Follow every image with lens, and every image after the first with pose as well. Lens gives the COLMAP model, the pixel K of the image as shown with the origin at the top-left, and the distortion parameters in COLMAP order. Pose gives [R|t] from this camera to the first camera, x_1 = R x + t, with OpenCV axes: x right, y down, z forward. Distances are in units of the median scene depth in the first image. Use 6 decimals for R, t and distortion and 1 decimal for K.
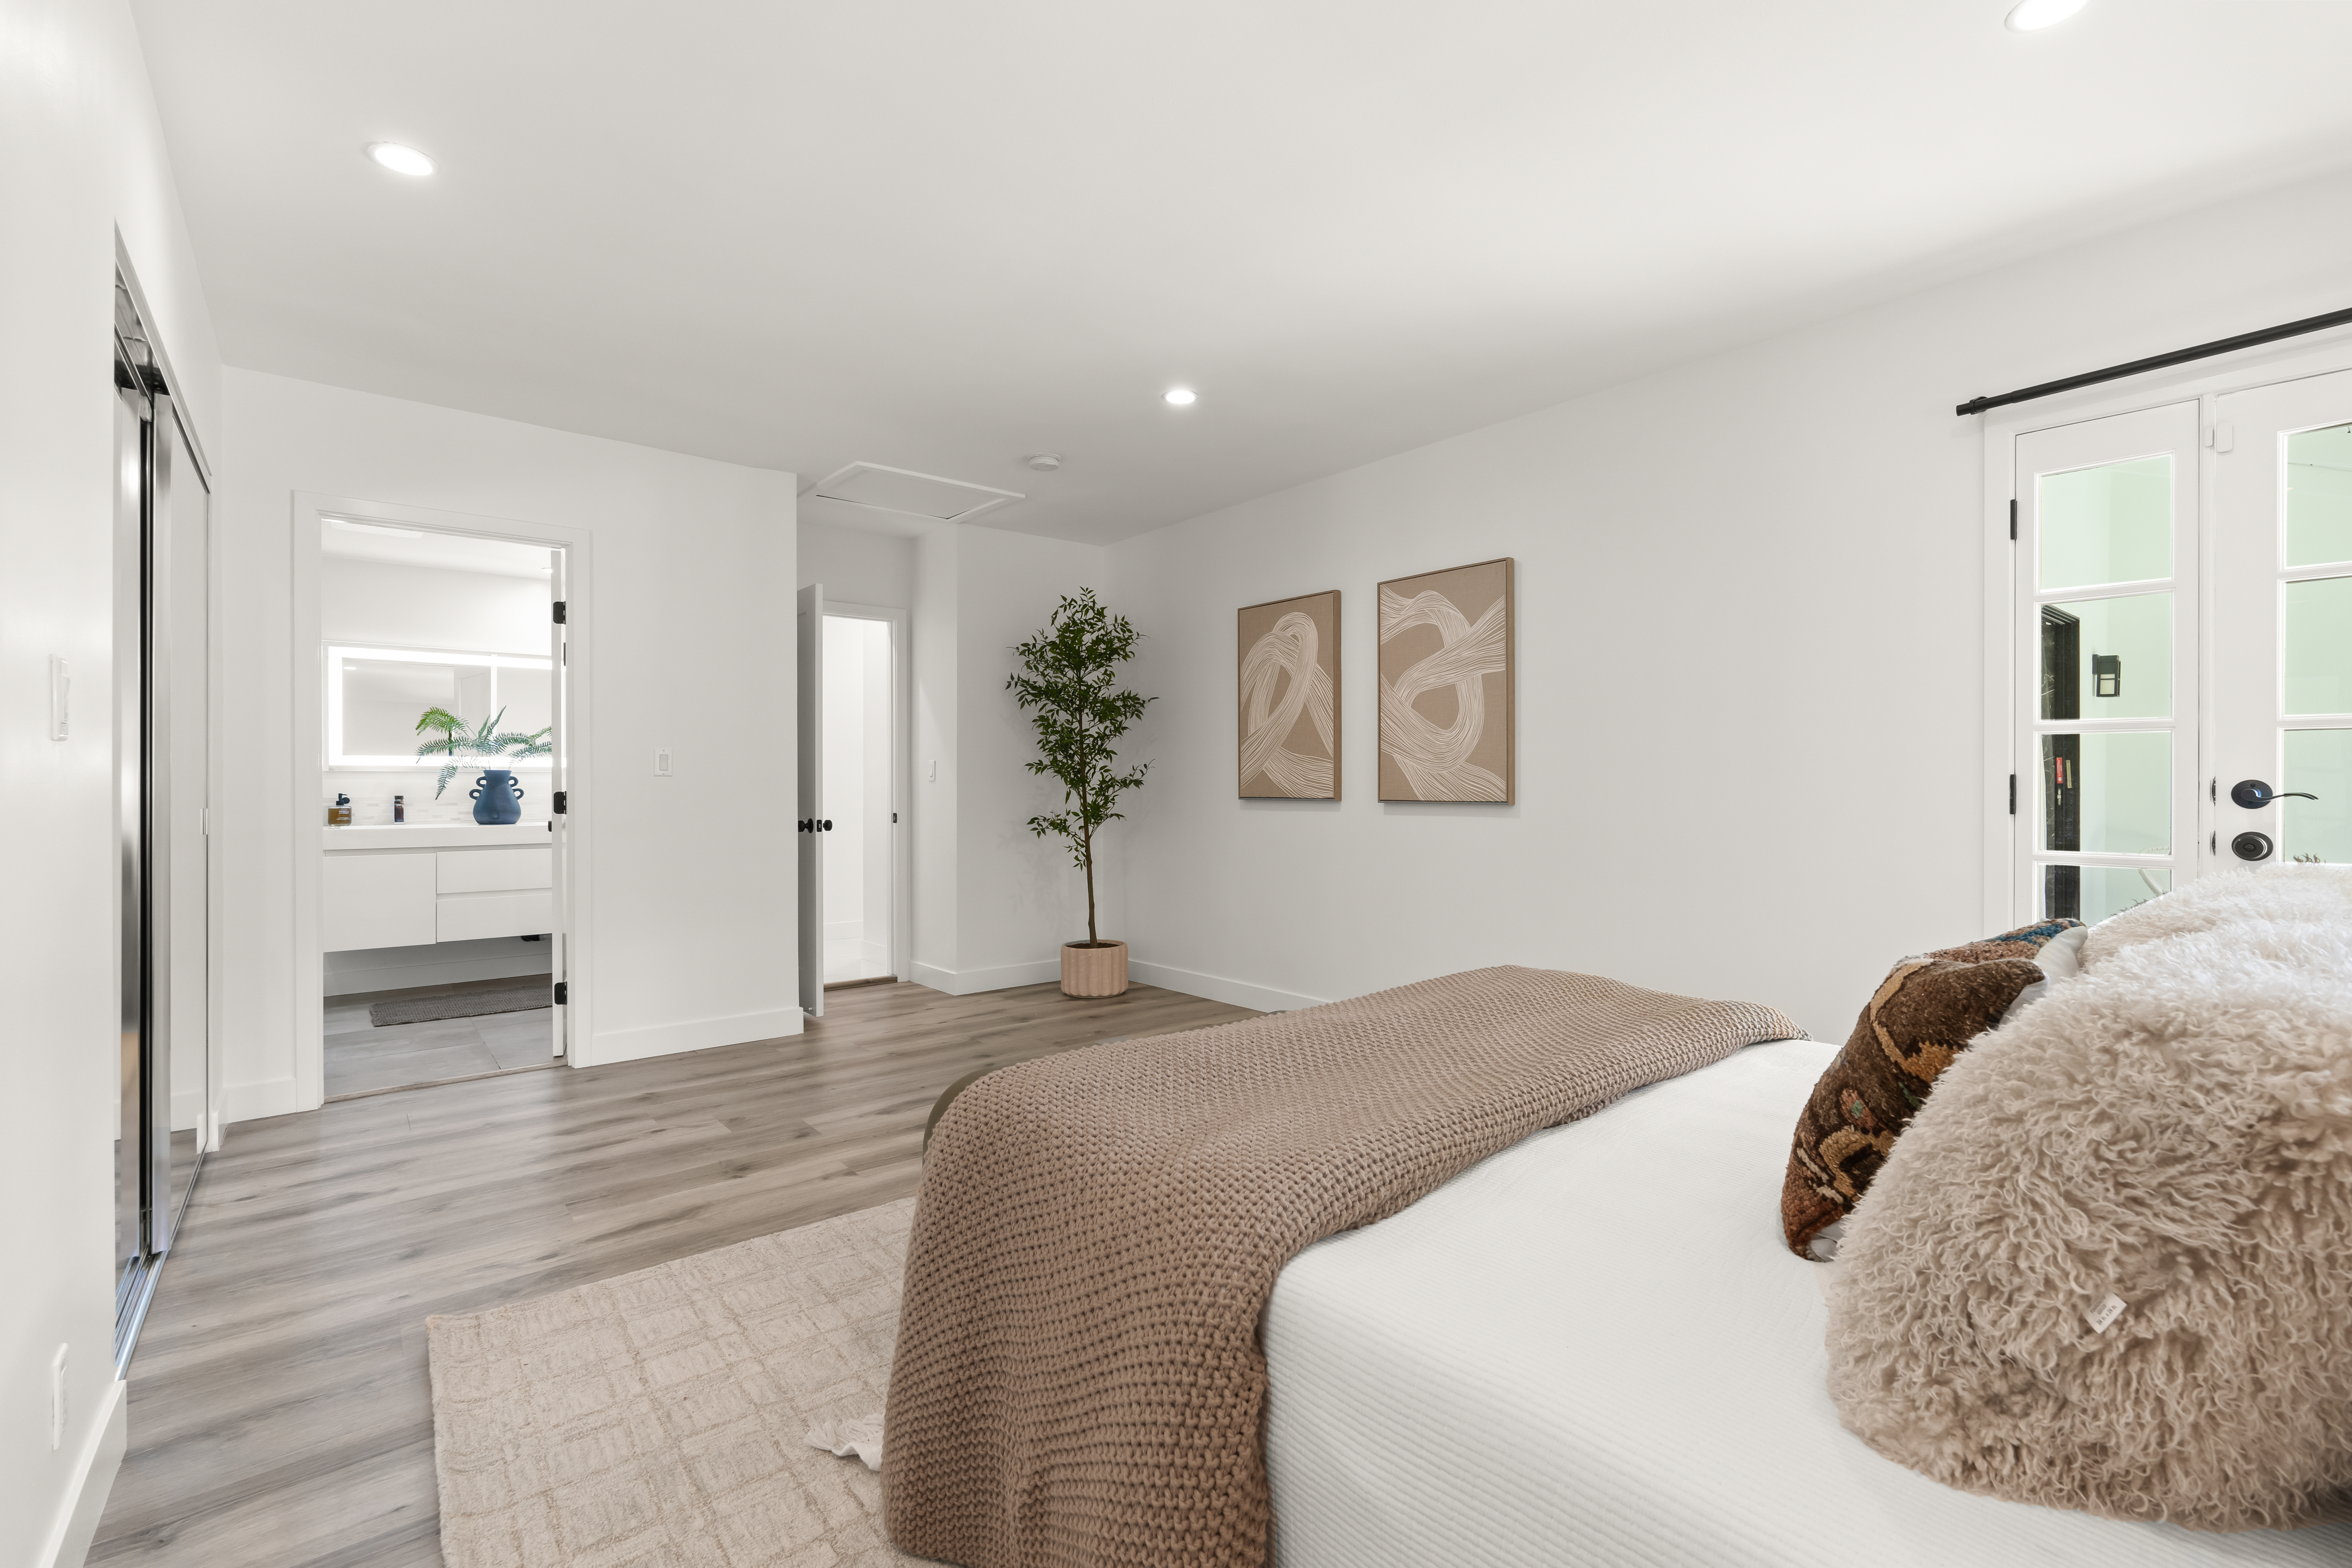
lens RADIAL K [[1035.7, 0, 1173.7], [0, 1035.7, 764.4], [0, 0, 1]] dist [-0.000474, -0.000228]
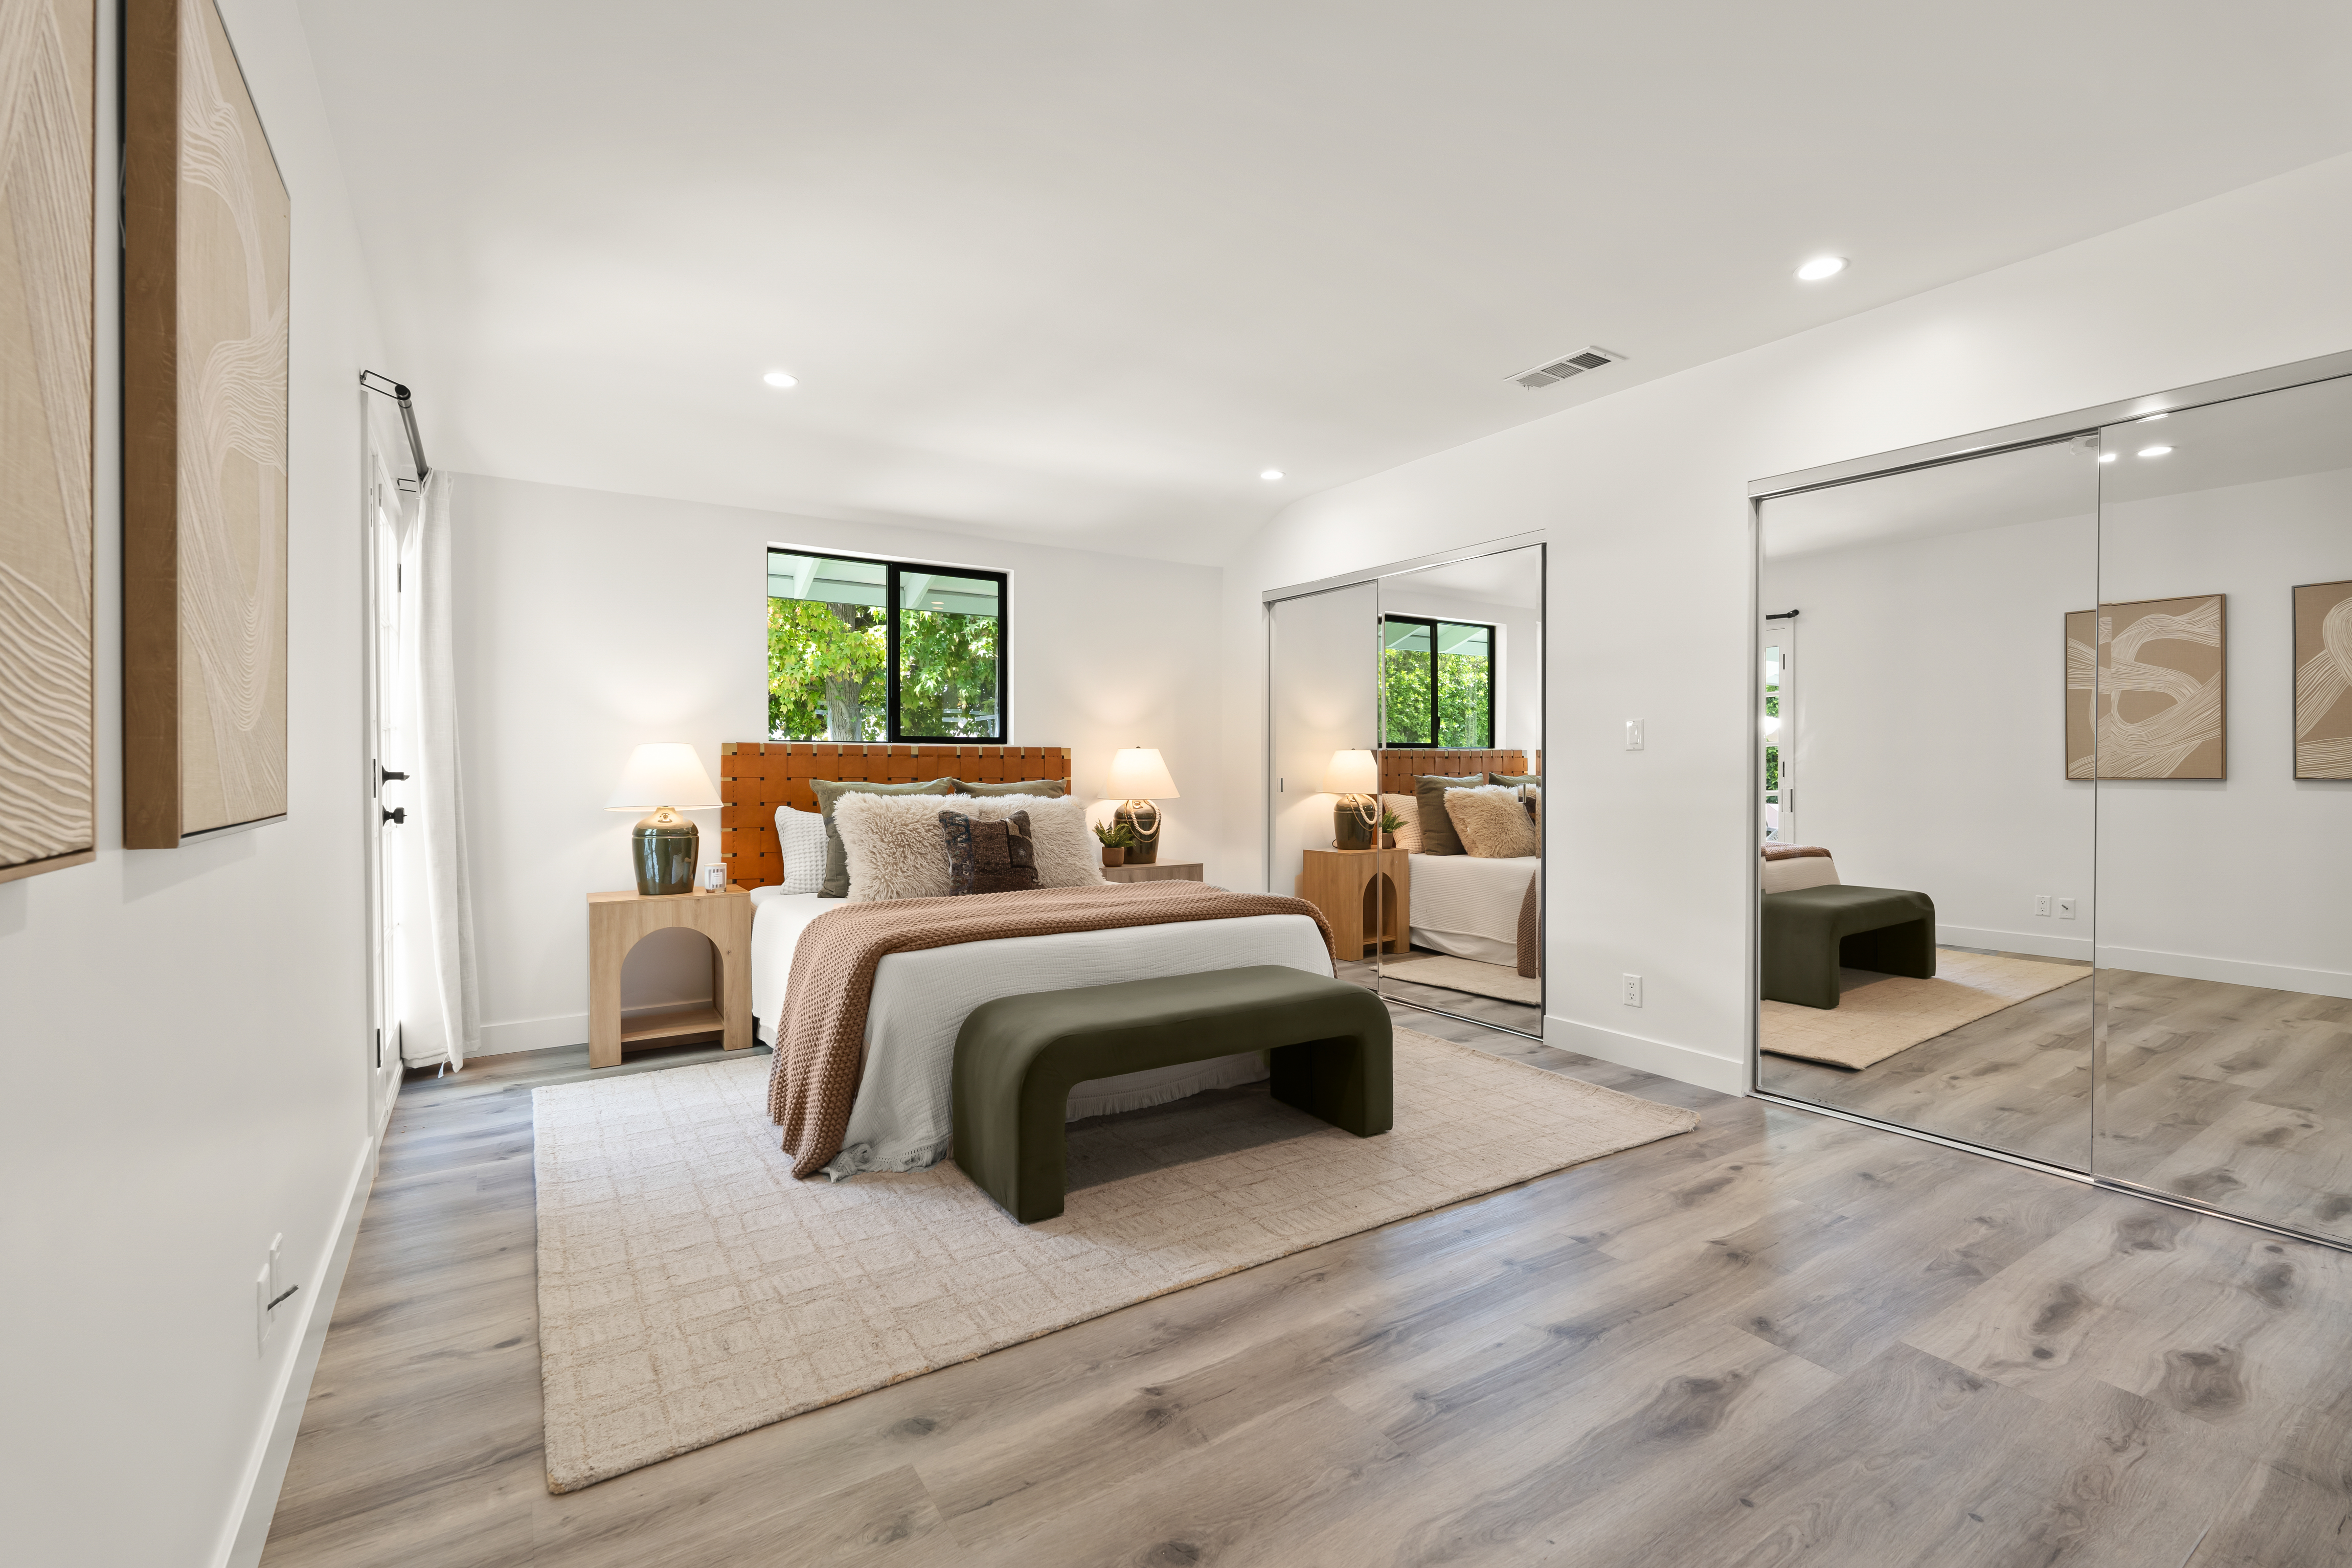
lens RADIAL K [[1035.7, 0, 1173.7], [0, 1035.7, 764.4], [0, 0, 1]] dist [-0.000474, -0.000228]
pose [[-0.994436, 0.000712, 0.105344, -0.078307], [-0.001727, 0.999733, -0.023056, 0.038614], [-0.105332, -0.023109, -0.994169, 1.887337]]
